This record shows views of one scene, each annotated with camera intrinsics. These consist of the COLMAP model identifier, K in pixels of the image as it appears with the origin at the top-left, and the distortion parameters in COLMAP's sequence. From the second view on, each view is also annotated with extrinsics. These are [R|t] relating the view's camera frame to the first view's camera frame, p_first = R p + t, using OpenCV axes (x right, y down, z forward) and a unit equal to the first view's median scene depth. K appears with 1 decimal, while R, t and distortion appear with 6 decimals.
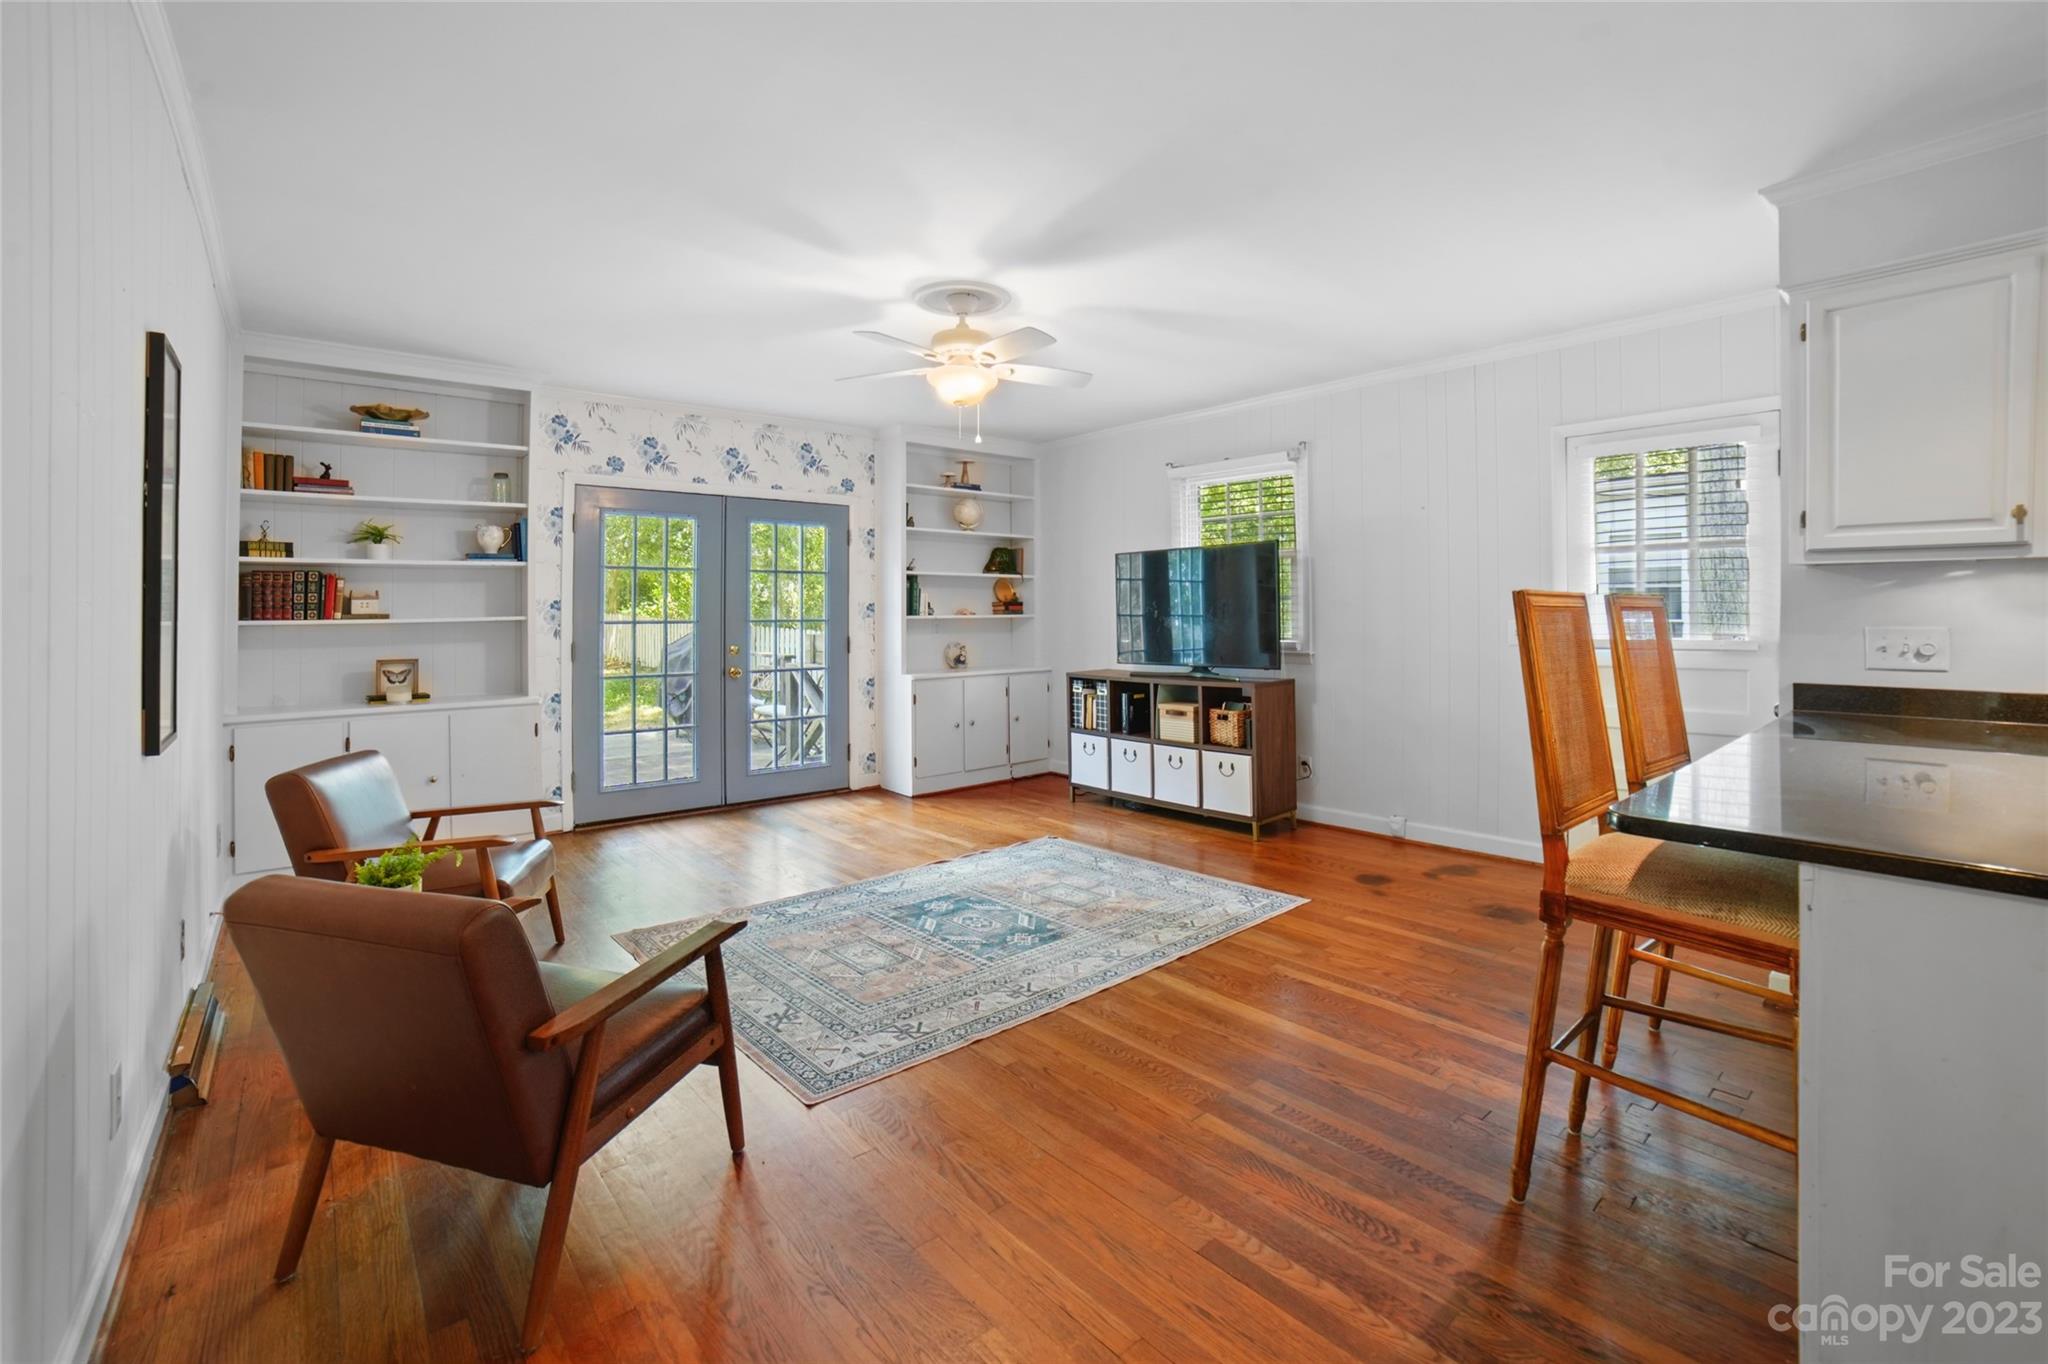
lens RADIAL K [[918.2, 0, 983.6], [0, 918.2, 646.3], [0, 0, 1]] dist [-0.092719, 0.051025]
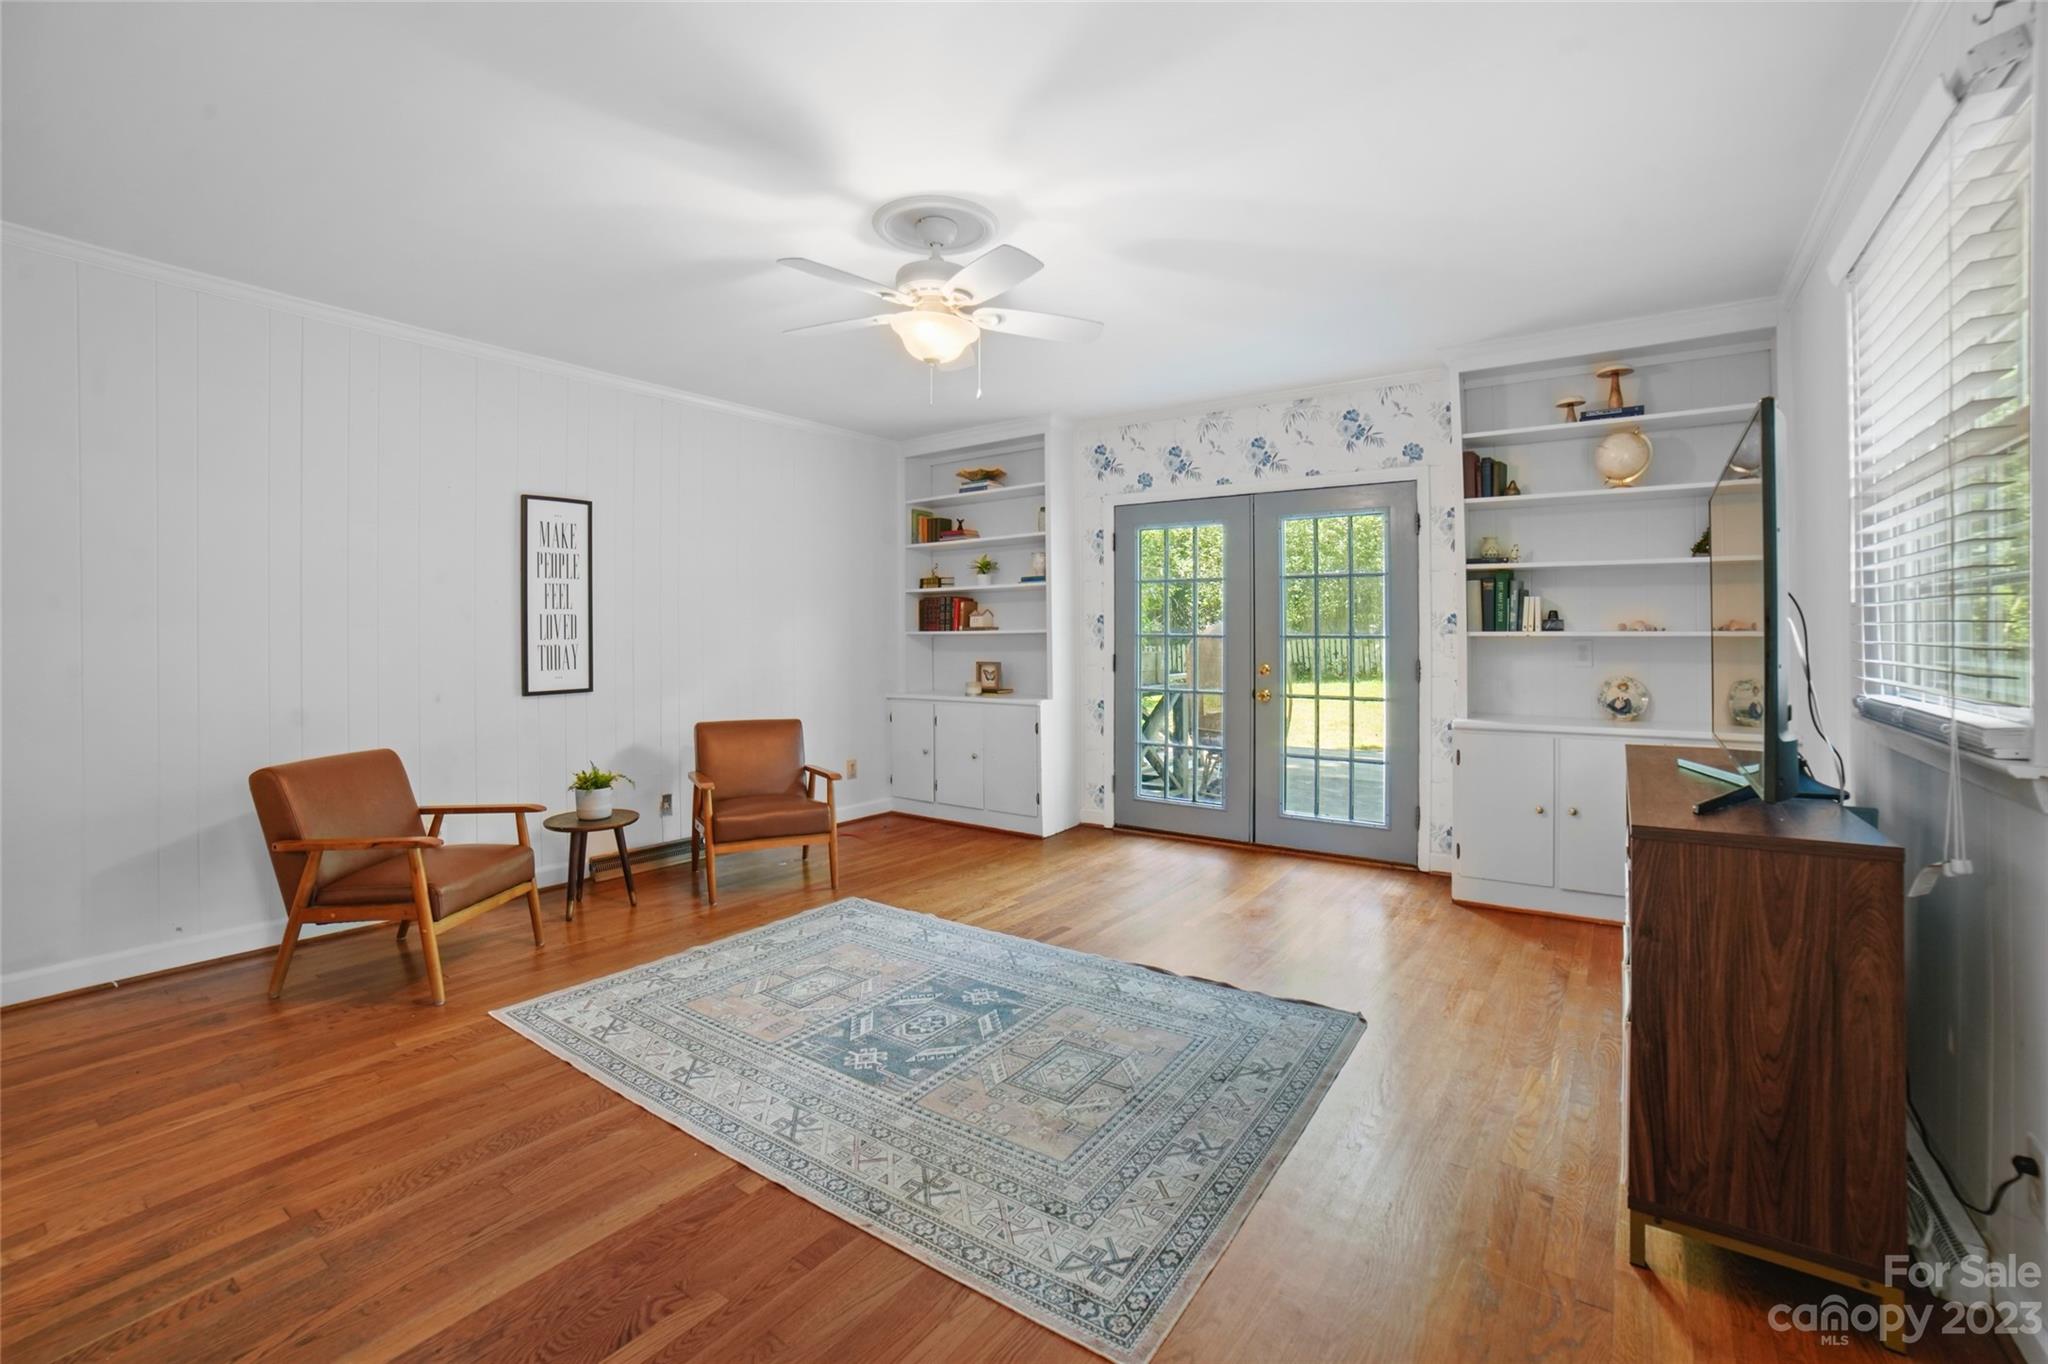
lens RADIAL K [[861.2, 0, 1027.5], [0, 861.2, 654.4], [0, 0, 1]] dist [-0.086723, 0.039463]
pose [[0.266888, 0.030016, -0.963260, 0.577022], [-0.038188, 0.999059, 0.020551, -0.024353], [0.962971, 0.031300, 0.267783, 0.725617]]
